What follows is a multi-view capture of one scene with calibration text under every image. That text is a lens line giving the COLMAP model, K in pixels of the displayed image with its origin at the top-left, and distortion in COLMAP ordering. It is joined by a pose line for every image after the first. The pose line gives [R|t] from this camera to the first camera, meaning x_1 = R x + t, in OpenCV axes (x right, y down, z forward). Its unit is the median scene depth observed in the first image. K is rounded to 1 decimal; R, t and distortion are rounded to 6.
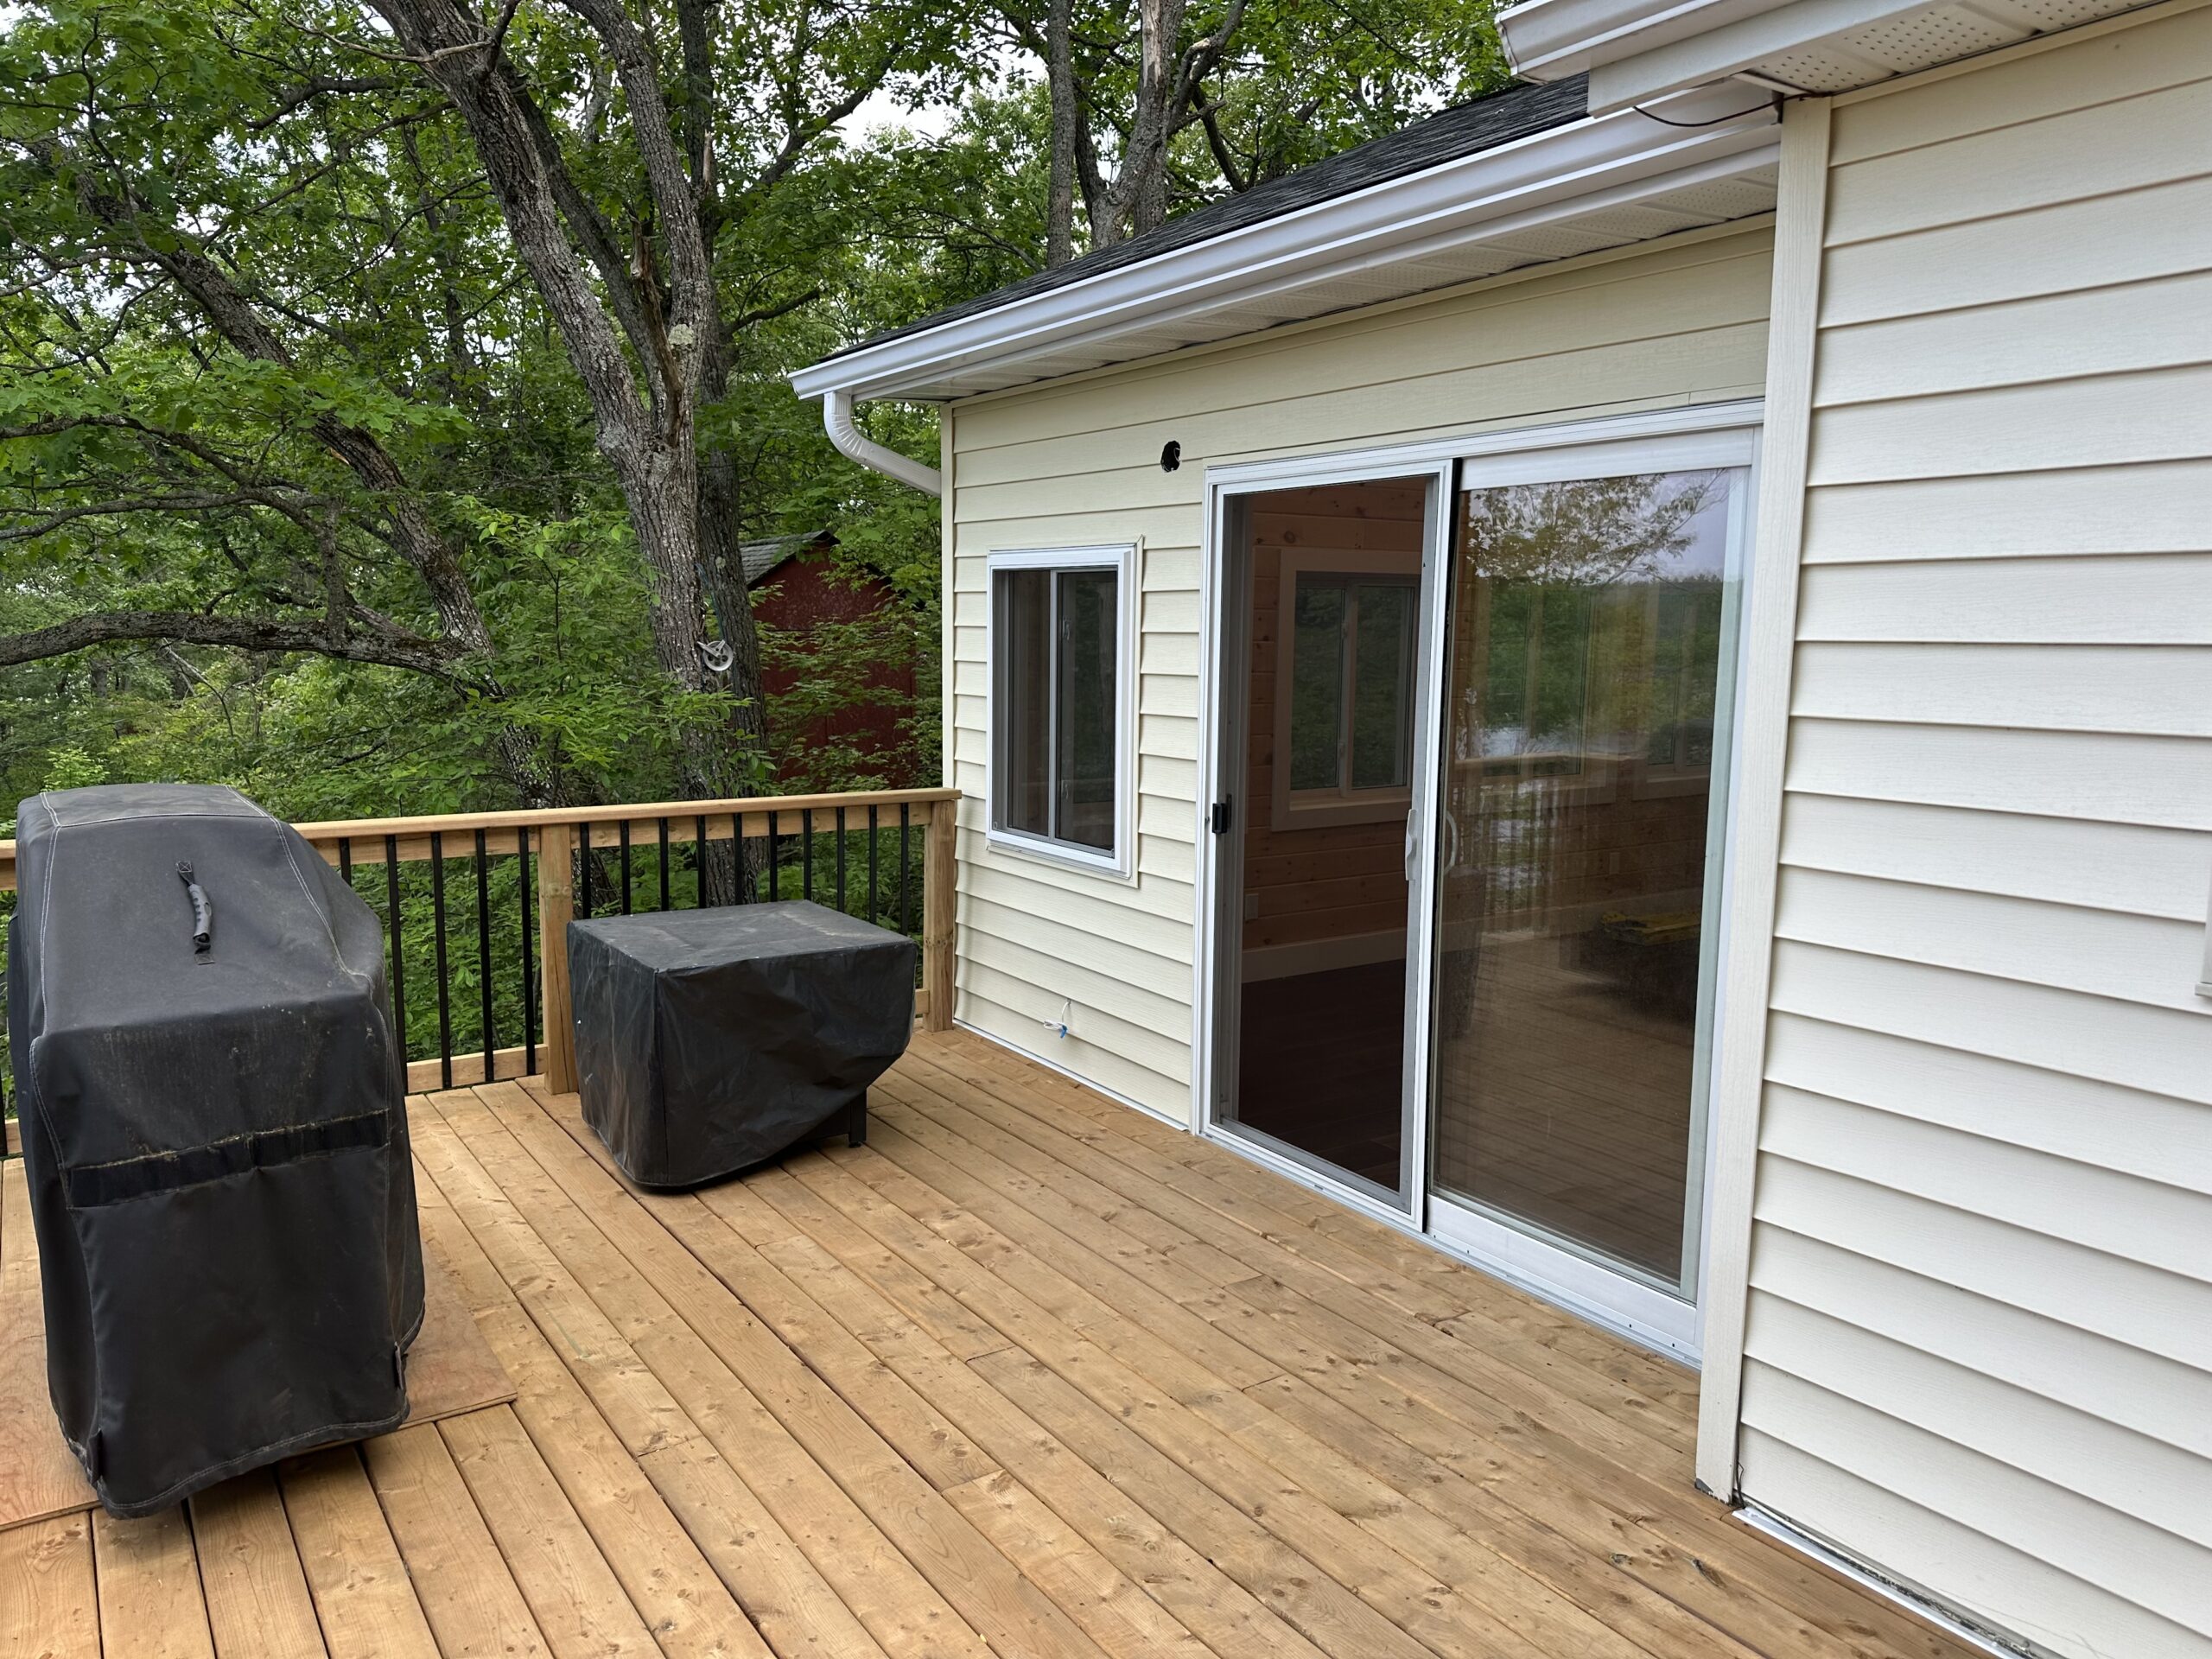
lens RADIAL K [[1542.8, 0, 1114.6], [0, 1542.8, 814.6], [0, 0, 1]] dist [0.012969, -0.001884]
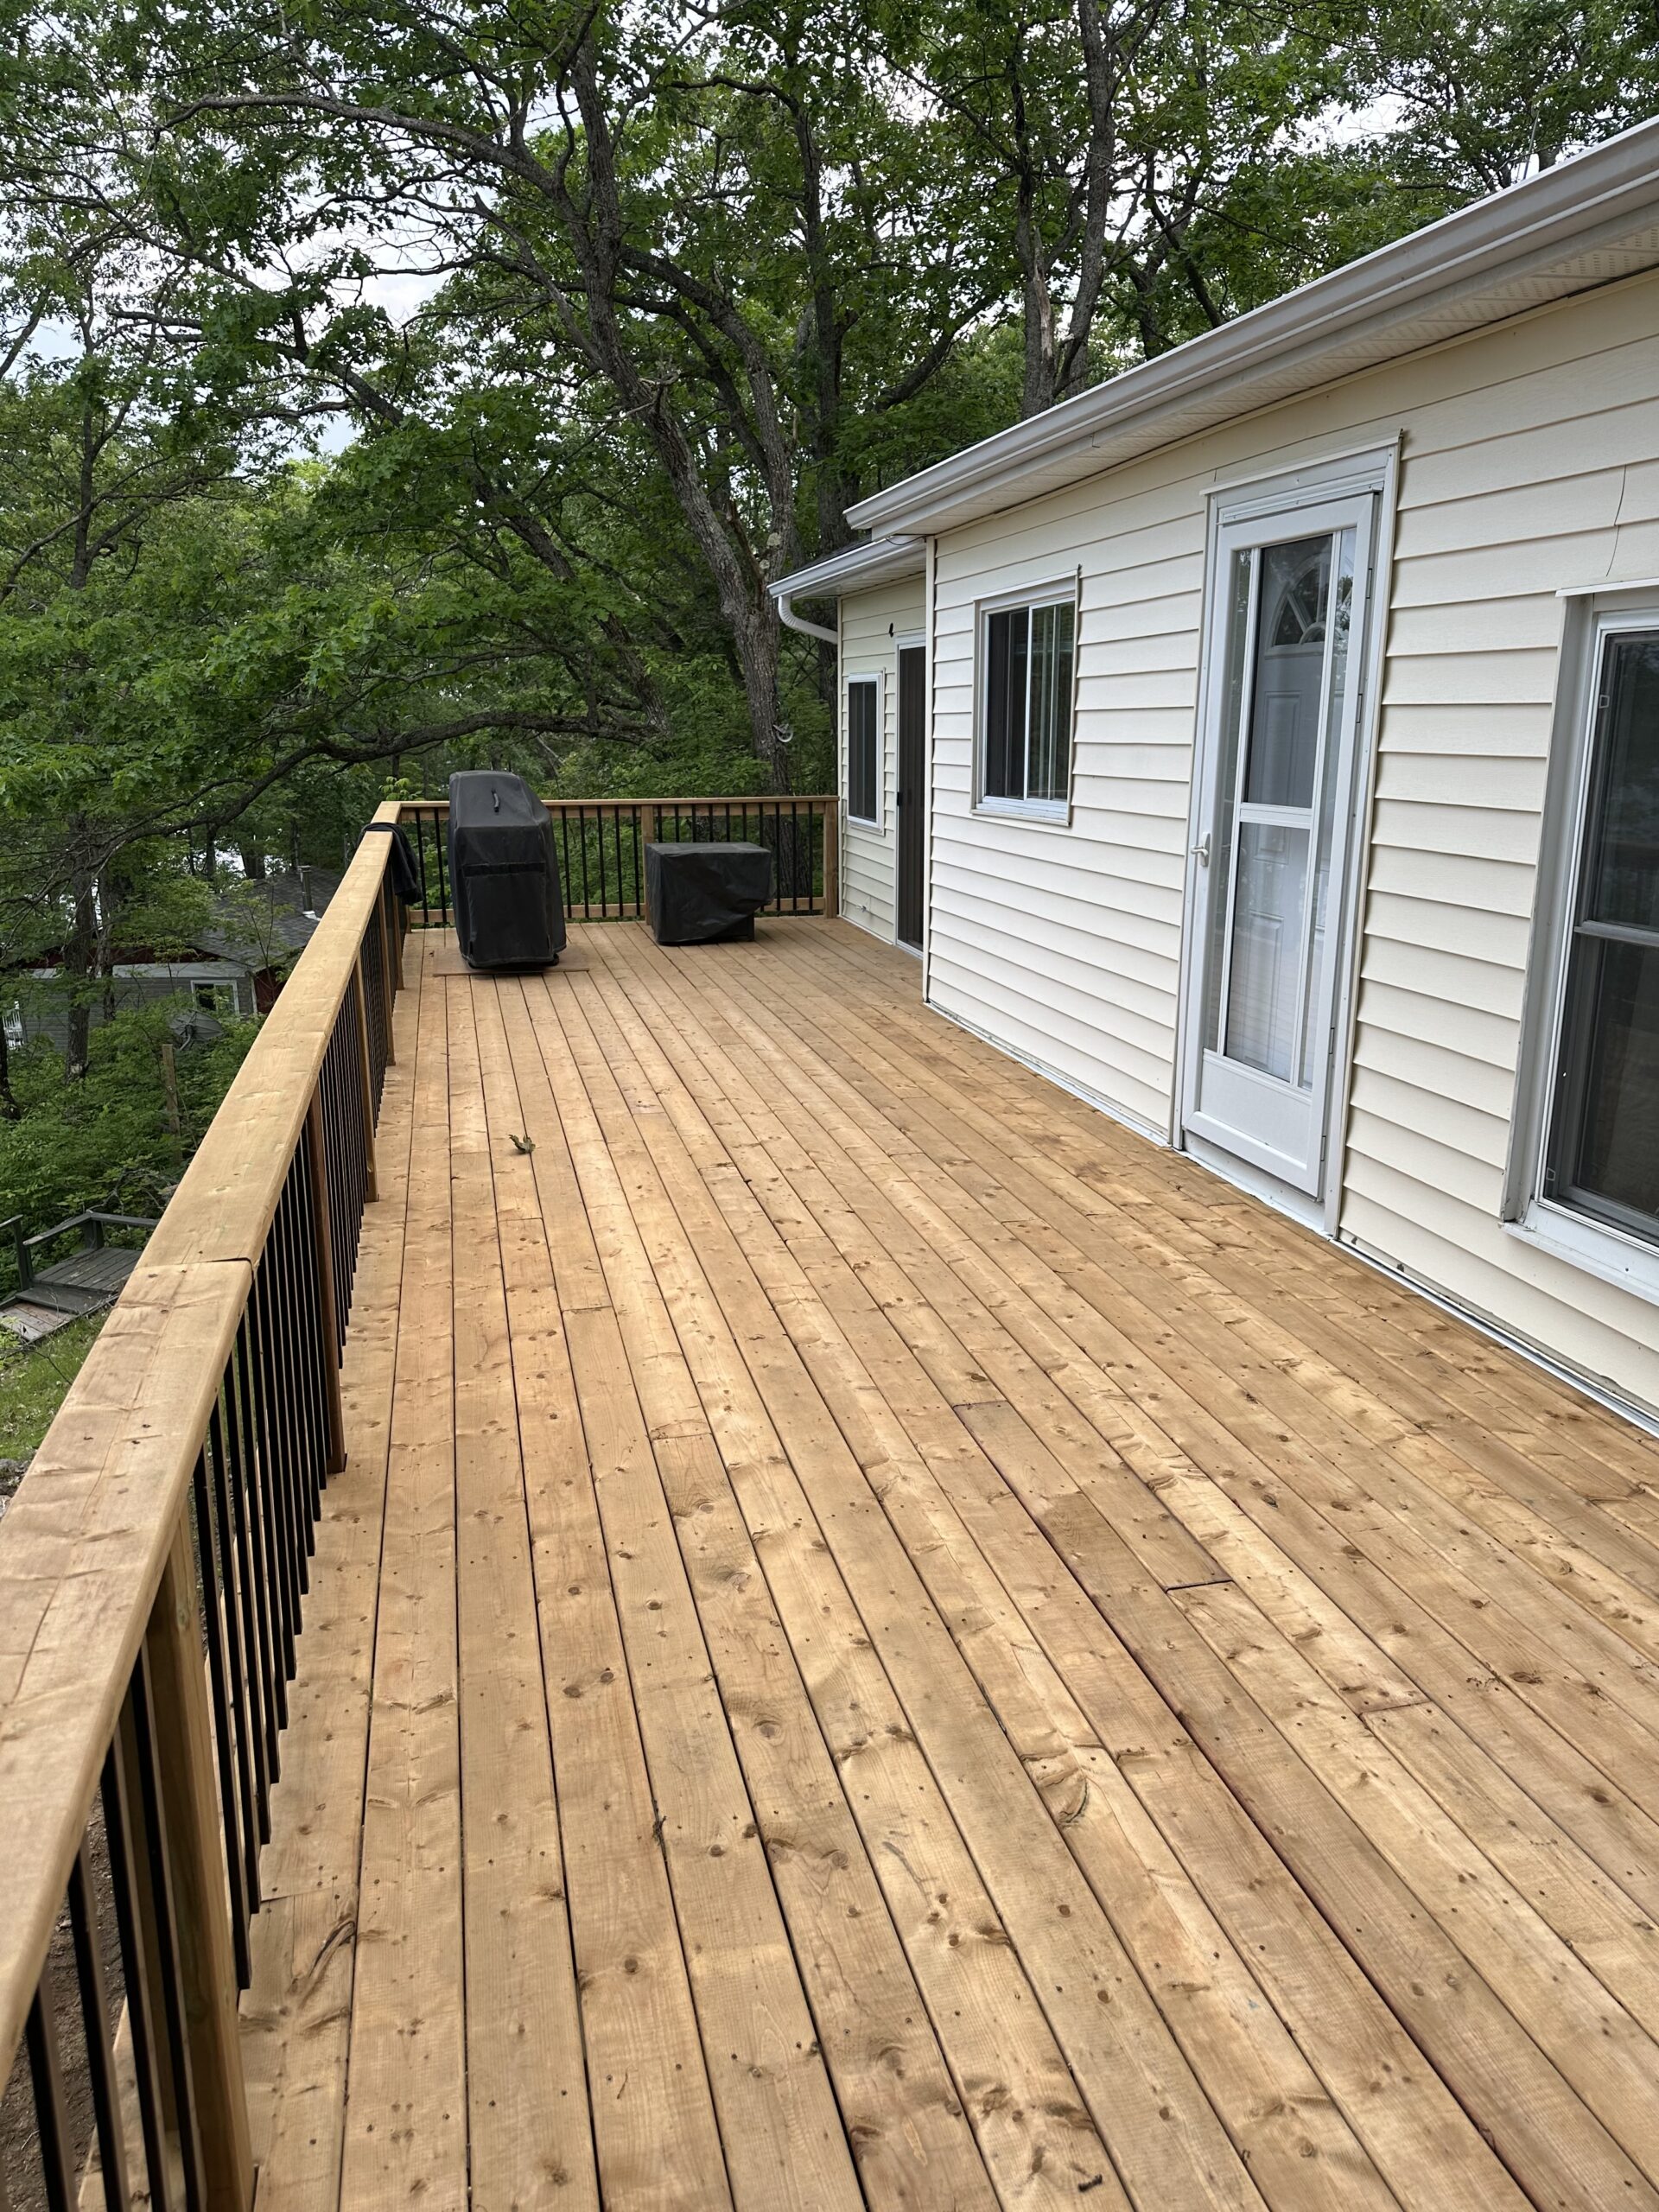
lens RADIAL K [[1542.8, 0, 829.1], [0, 1542.8, 1111.5], [0, 0, 1]] dist [0.012969, -0.001884]
pose [[0.931170, 0.073797, -0.357039, 0.653691], [-0.026711, 0.990477, 0.135061, 0.123717], [0.363606, -0.116228, 0.924274, -0.944185]]
